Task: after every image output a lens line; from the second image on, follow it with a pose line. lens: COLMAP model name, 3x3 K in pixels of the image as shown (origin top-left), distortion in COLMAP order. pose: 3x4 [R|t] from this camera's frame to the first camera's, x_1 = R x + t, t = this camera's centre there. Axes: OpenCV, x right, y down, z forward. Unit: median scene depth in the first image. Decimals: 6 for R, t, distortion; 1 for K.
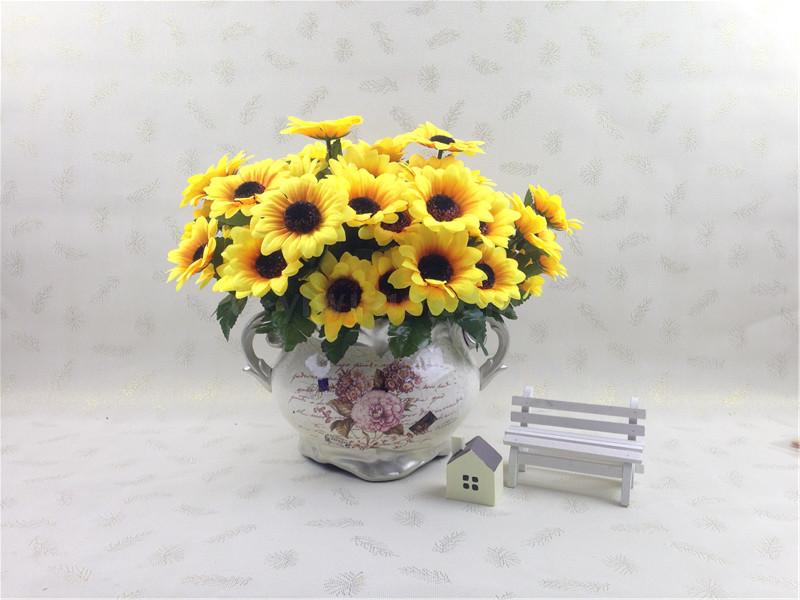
lens RADIAL K [[744.8, 0, 400.0], [0, 744.8, 300.0], [0, 0, 1]] dist [0.178133, -0.281593]
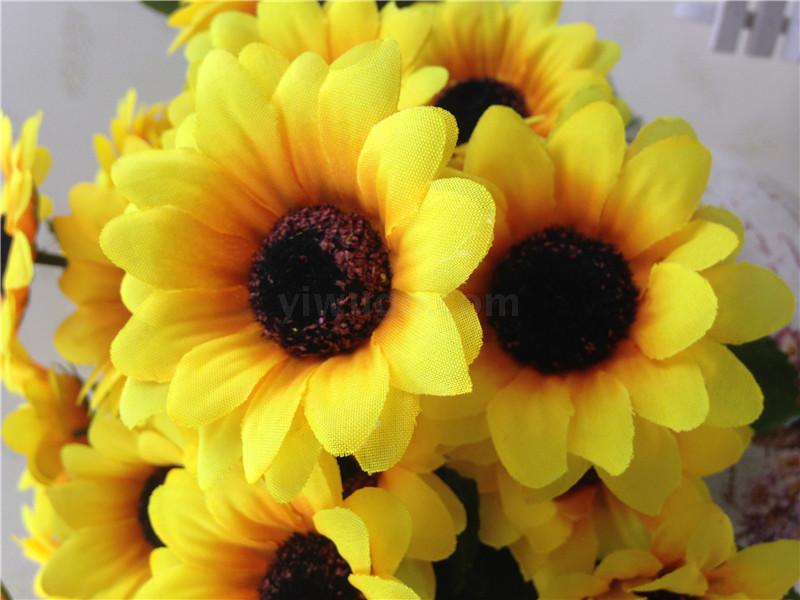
lens RADIAL K [[744.8, 0, 400.0], [0, 744.8, 300.0], [0, 0, 1]] dist [0.178133, -0.281593]
pose [[-0.018117, -0.996523, -0.081320, 0.068123], [0.972518, -0.036446, 0.229958, -0.146995], [-0.232122, -0.074919, 0.969797, 0.763002]]
